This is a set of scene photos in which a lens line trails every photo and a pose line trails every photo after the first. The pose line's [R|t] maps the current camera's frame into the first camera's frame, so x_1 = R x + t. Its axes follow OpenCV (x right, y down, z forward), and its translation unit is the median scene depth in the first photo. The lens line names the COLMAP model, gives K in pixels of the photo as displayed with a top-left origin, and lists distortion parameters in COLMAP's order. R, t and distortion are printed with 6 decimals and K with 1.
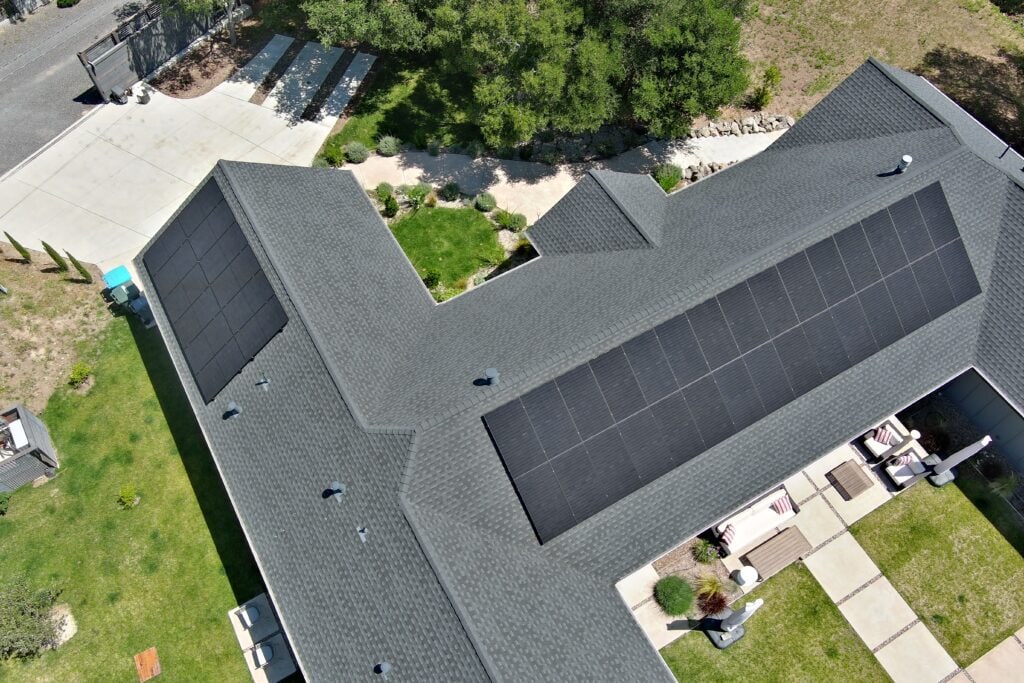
lens RADIAL K [[790.7, 0, 507.5], [0, 790.7, 338.9], [0, 0, 1]] dist [0.009087, 0.005210]
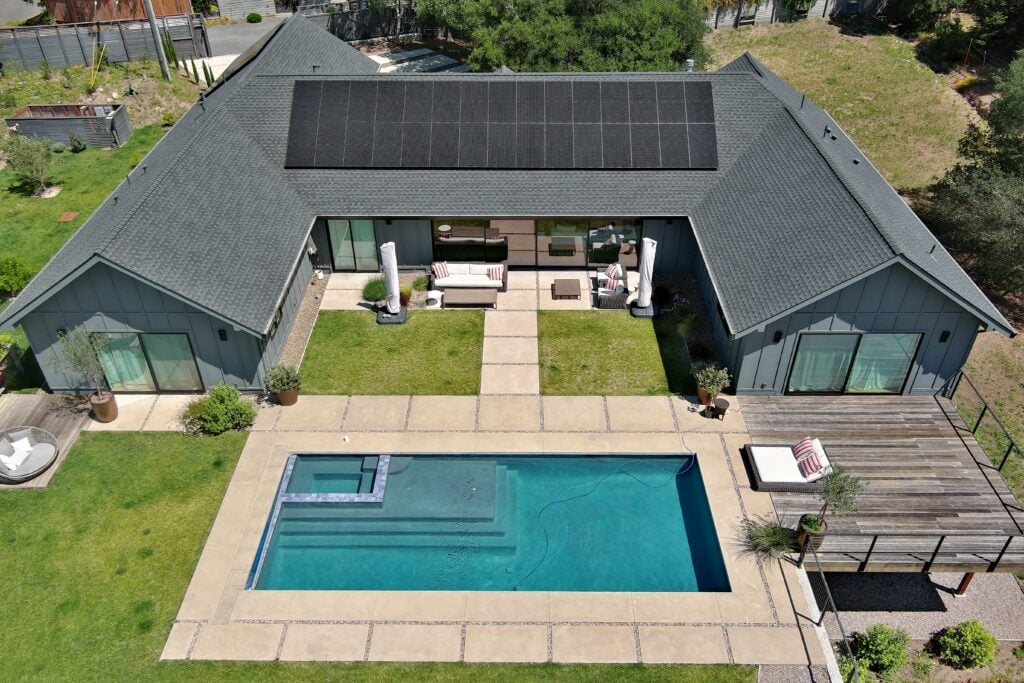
lens RADIAL K [[790.7, 0, 507.5], [0, 790.7, 338.9], [0, 0, 1]] dist [0.009087, 0.005210]
pose [[0.863597, 0.303207, -0.402823, 0.881172], [-0.430582, 0.859190, -0.276392, 0.622630], [0.262297, 0.412139, 0.872549, -0.004441]]
